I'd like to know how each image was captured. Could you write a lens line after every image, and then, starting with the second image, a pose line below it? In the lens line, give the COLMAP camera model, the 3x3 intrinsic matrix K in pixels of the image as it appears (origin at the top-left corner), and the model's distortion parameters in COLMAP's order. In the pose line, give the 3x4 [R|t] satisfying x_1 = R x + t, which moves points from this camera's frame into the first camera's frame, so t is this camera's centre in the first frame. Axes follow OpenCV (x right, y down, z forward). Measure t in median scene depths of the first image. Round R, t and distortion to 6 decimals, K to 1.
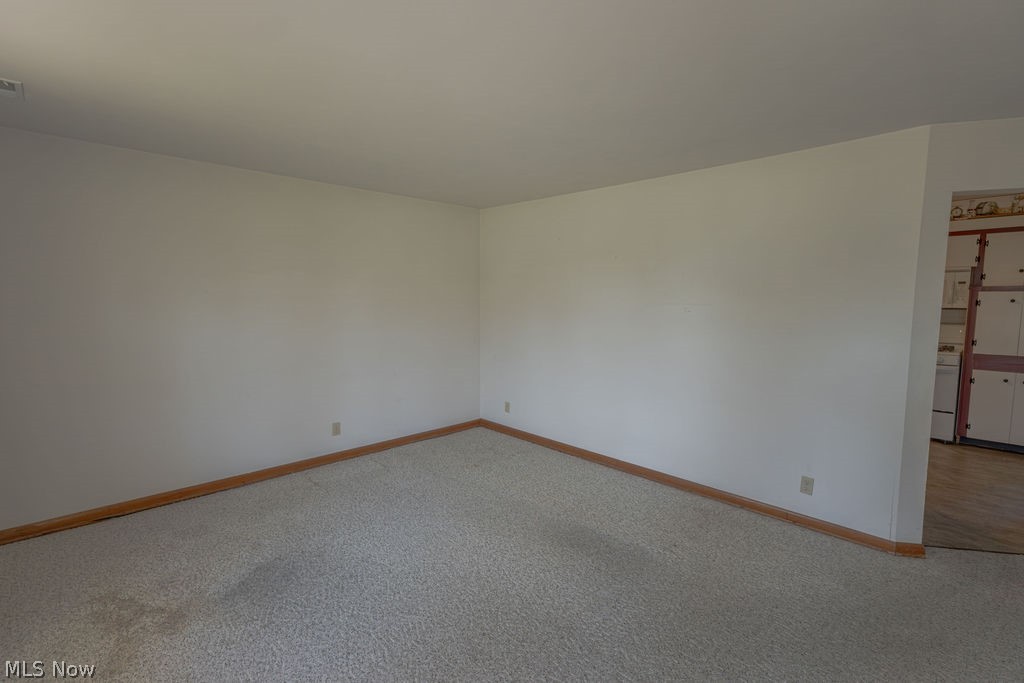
lens RADIAL K [[474.2, 0, 509.9], [0, 474.2, 336.7], [0, 0, 1]] dist [0.006748, -0.000740]
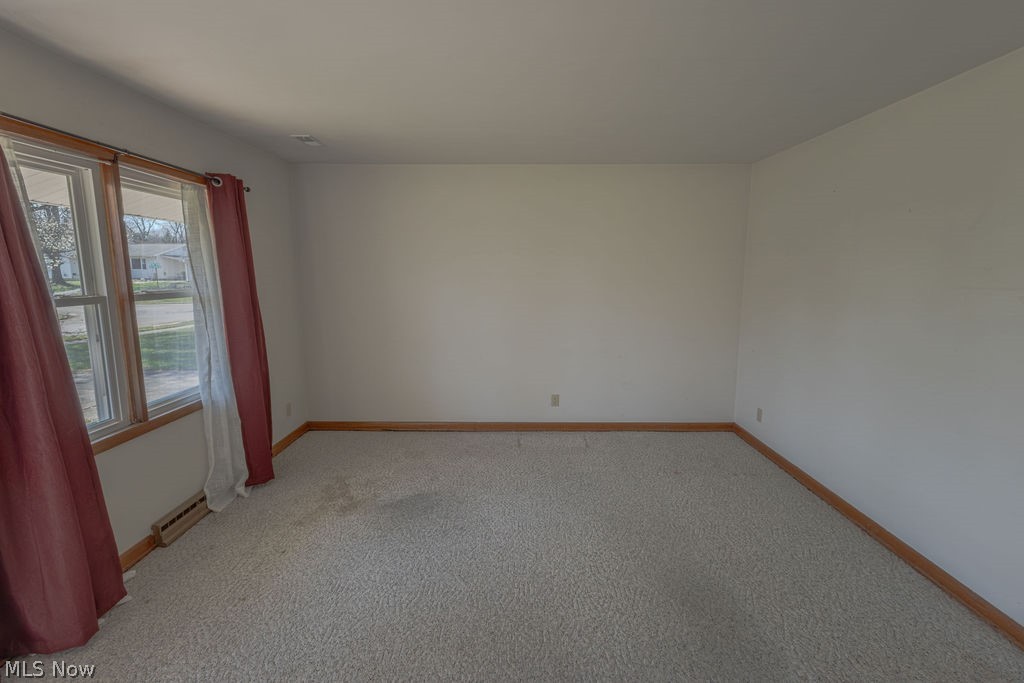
lens RADIAL K [[474.2, 0, 510.6], [0, 474.2, 340.9], [0, 0, 1]] dist [0.006748, -0.000740]
pose [[0.707993, 0.096216, -0.699635, 0.452099], [-0.056237, 0.995211, 0.079956, -0.026046], [0.703977, -0.017263, 0.710013, 0.281296]]
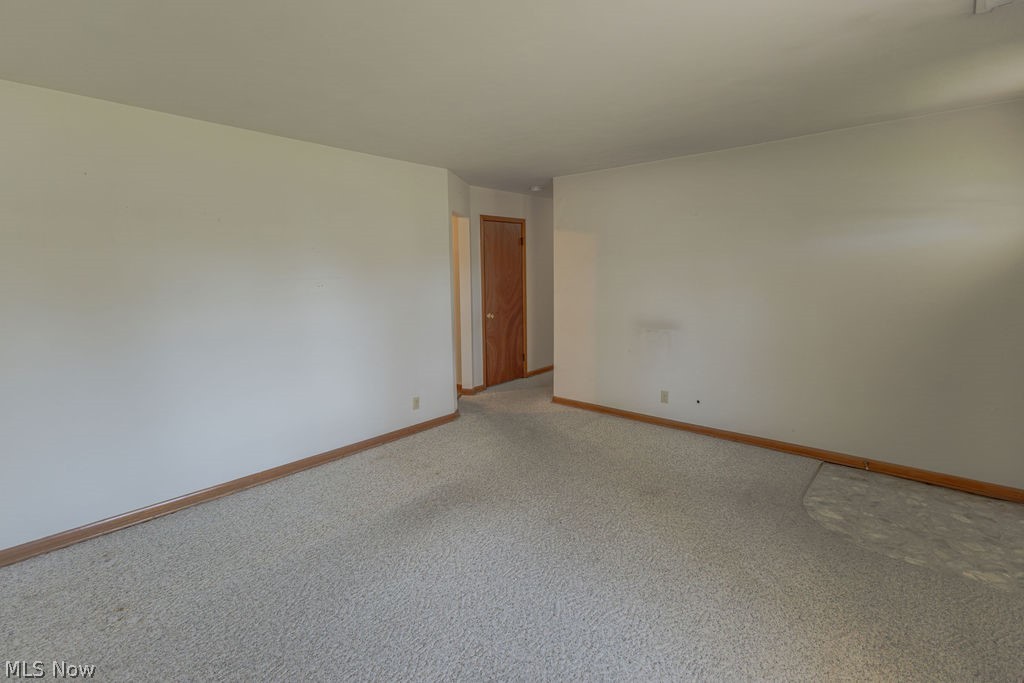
lens RADIAL K [[474.2, 0, 504.7], [0, 474.2, 341.7], [0, 0, 1]] dist [0.006748, -0.000740]
pose [[-0.072708, -0.158183, 0.984729, -0.870049], [0.097521, 0.981484, 0.164862, -0.086997], [-0.992574, 0.108019, -0.055936, 0.906275]]
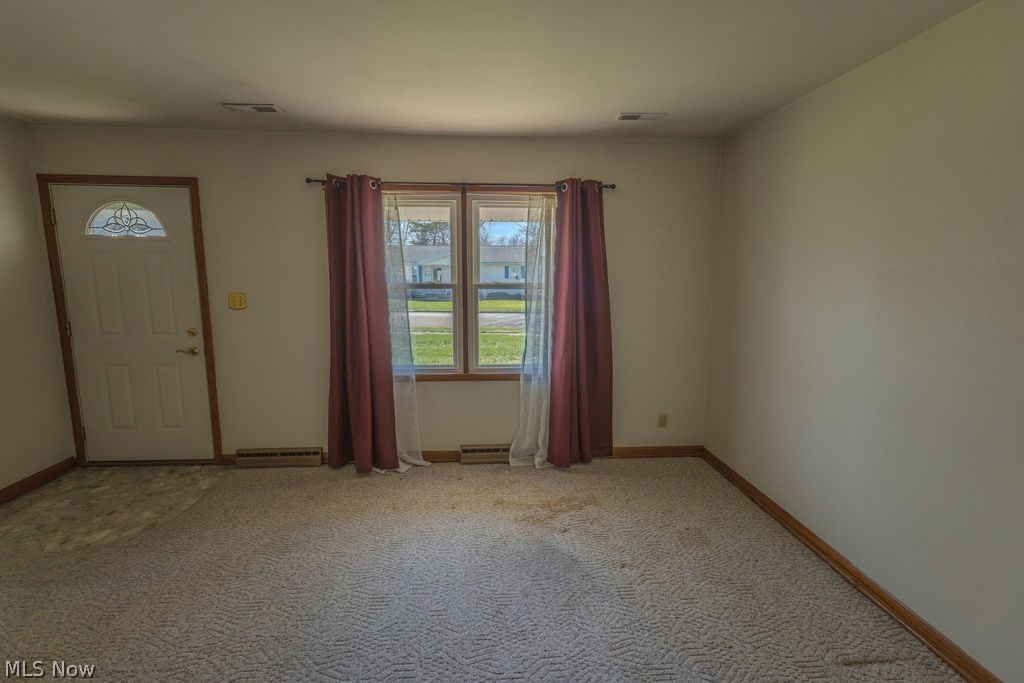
lens RADIAL K [[474.2, 0, 507.4], [0, 474.2, 341.2], [0, 0, 1]] dist [0.006748, -0.000740]
pose [[-0.652557, 0.100979, -0.750981, 0.213695], [-0.073686, 0.977927, 0.195524, -0.108385], [0.754148, 0.182927, -0.630712, 1.349598]]
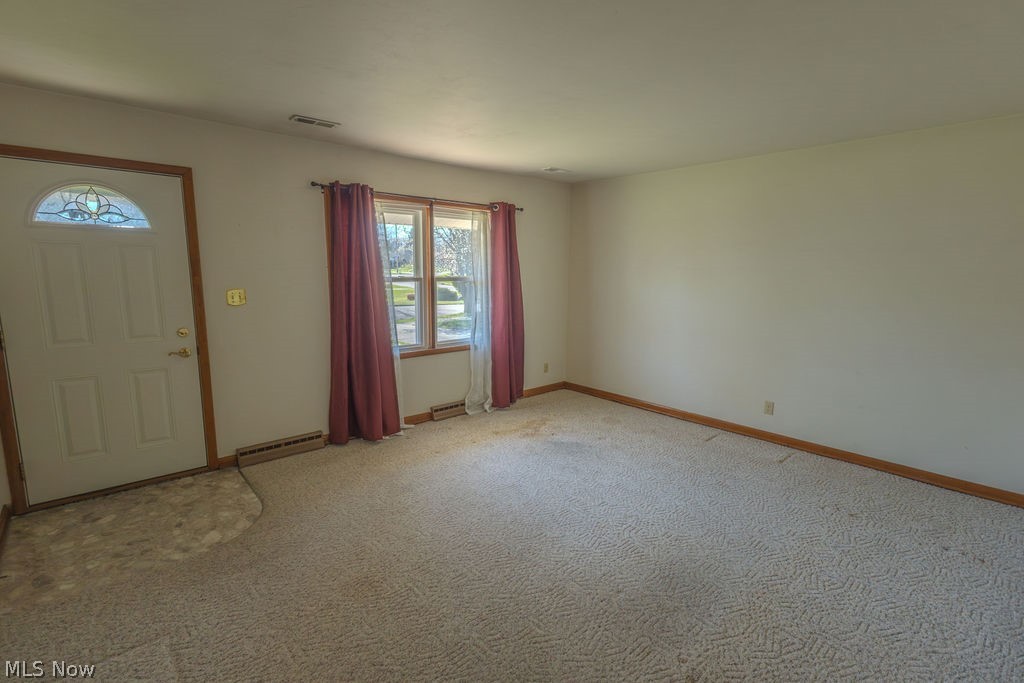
lens RADIAL K [[474.2, 0, 508.9], [0, 474.2, 339.8], [0, 0, 1]] dist [0.006748, -0.000740]
pose [[-0.049916, 0.145796, -0.988055, 0.935035], [-0.096722, 0.983932, 0.150074, -0.059020], [0.994059, 0.103057, -0.035012, 0.758208]]
